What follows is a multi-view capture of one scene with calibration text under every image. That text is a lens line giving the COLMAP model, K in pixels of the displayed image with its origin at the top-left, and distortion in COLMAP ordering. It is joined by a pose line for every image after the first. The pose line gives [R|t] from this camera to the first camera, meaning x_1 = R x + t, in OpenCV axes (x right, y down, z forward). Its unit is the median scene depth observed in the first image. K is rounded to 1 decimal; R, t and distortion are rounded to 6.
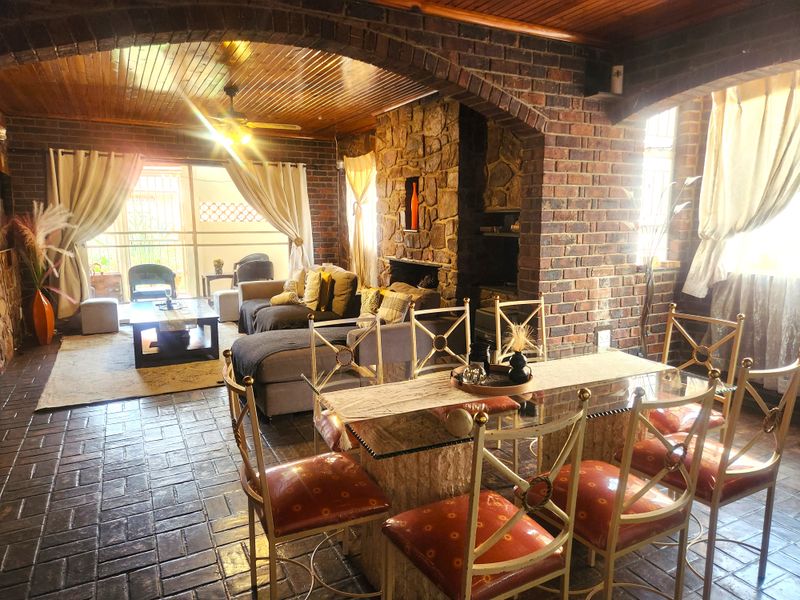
lens RADIAL K [[538.1, 0, 405.1], [0, 538.1, 301.5], [0, 0, 1]] dist [0.058785, -0.042515]
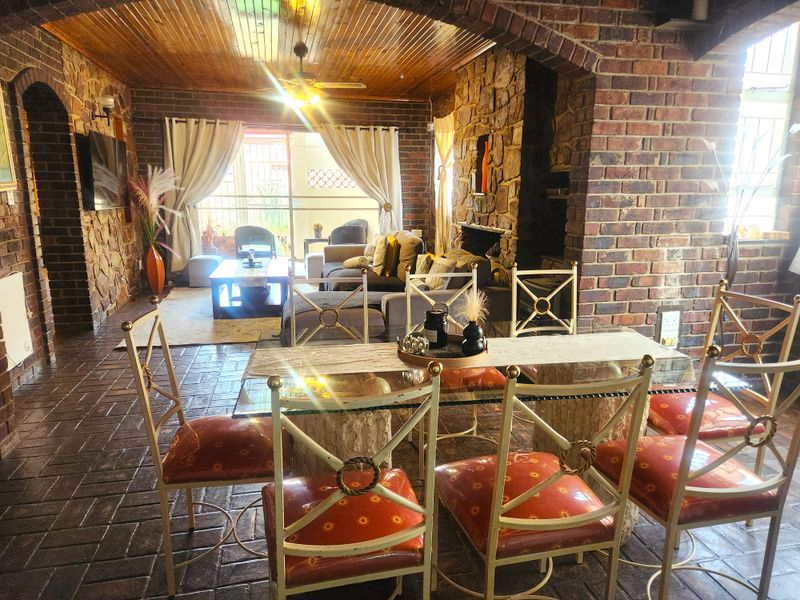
lens RADIAL K [[538.1, 0, 391.9], [0, 538.1, 304.3], [0, 0, 1]] dist [0.058785, -0.042515]
pose [[0.963575, 0.061753, -0.260211, 0.135046], [-0.046499, 0.996841, 0.064381, 0.006505], [0.263365, -0.049937, 0.963403, 0.053410]]
